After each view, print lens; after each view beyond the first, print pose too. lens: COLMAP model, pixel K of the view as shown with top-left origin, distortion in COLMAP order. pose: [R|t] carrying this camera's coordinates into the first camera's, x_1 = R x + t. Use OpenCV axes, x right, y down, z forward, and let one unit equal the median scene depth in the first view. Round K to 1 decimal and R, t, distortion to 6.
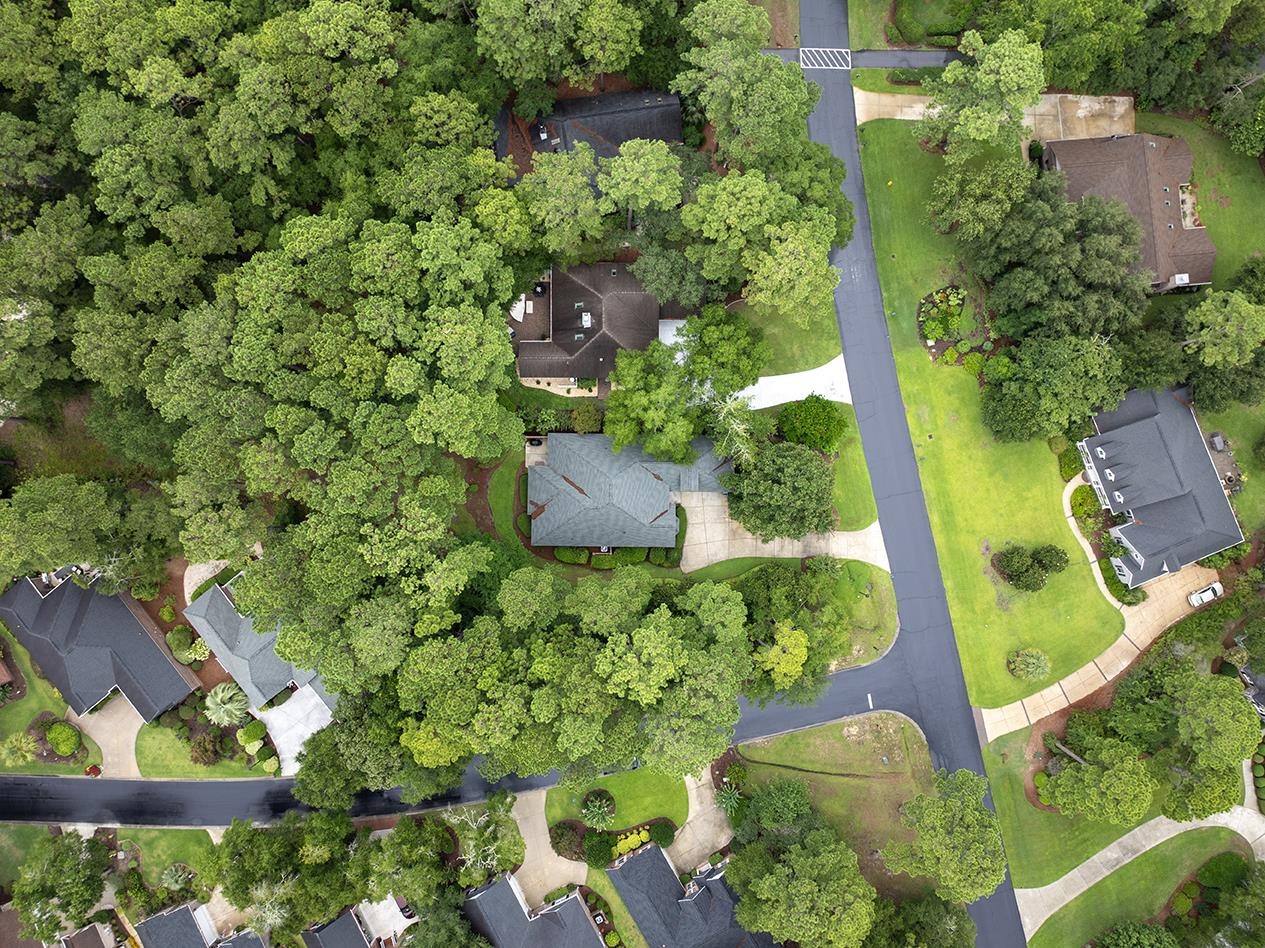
lens RADIAL K [[888.2, 0, 647.7], [0, 888.2, 467.6], [0, 0, 1]] dist [-0.064243, 0.025583]
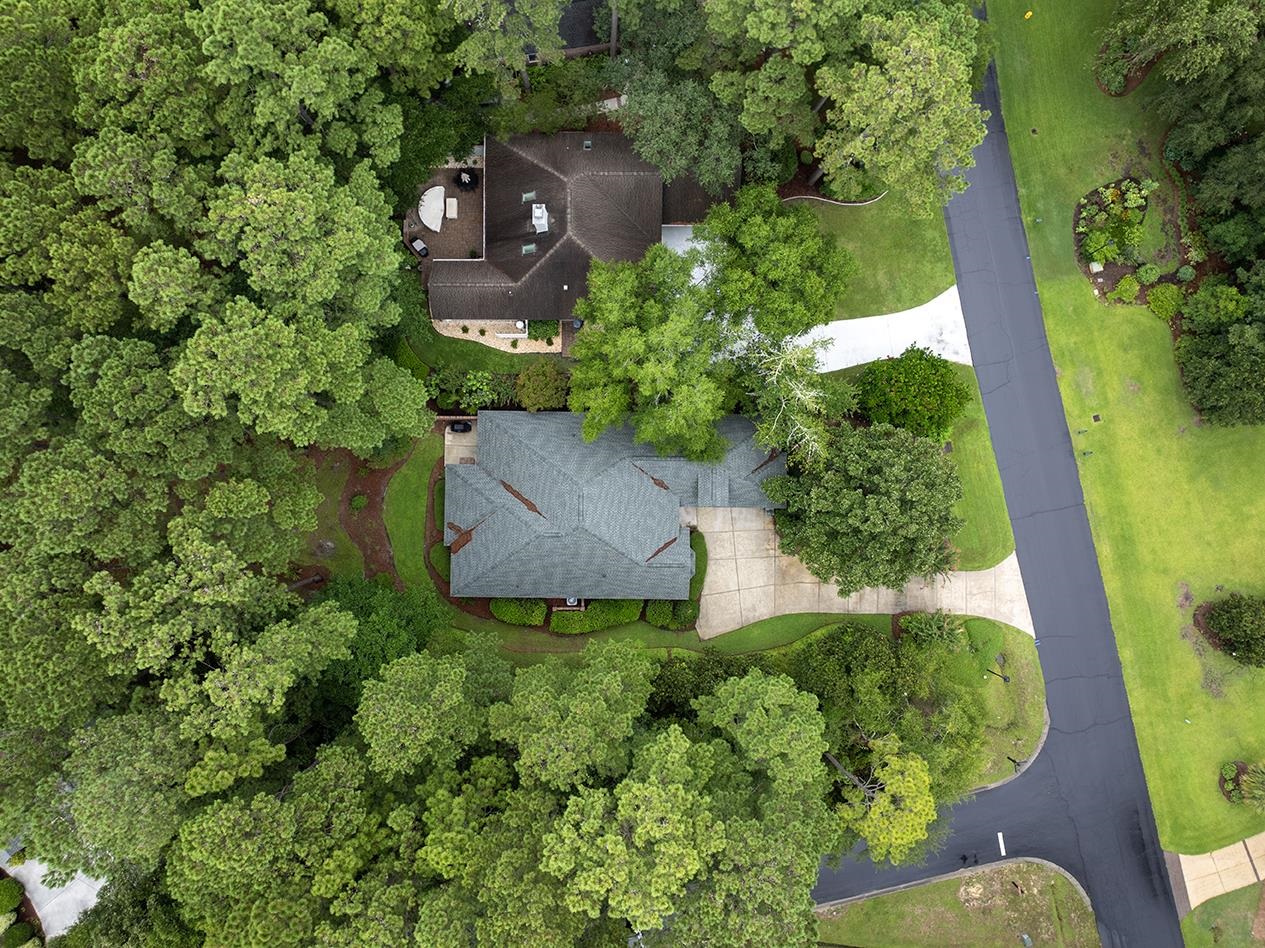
lens RADIAL K [[888.2, 0, 647.7], [0, 888.2, 467.6], [0, 0, 1]] dist [-0.064243, 0.025583]
pose [[0.999954, -0.000505, 0.009604, -0.002923], [0.000595, 0.999956, -0.009399, 0.006098], [-0.009599, 0.009404, 0.999910, 0.420019]]
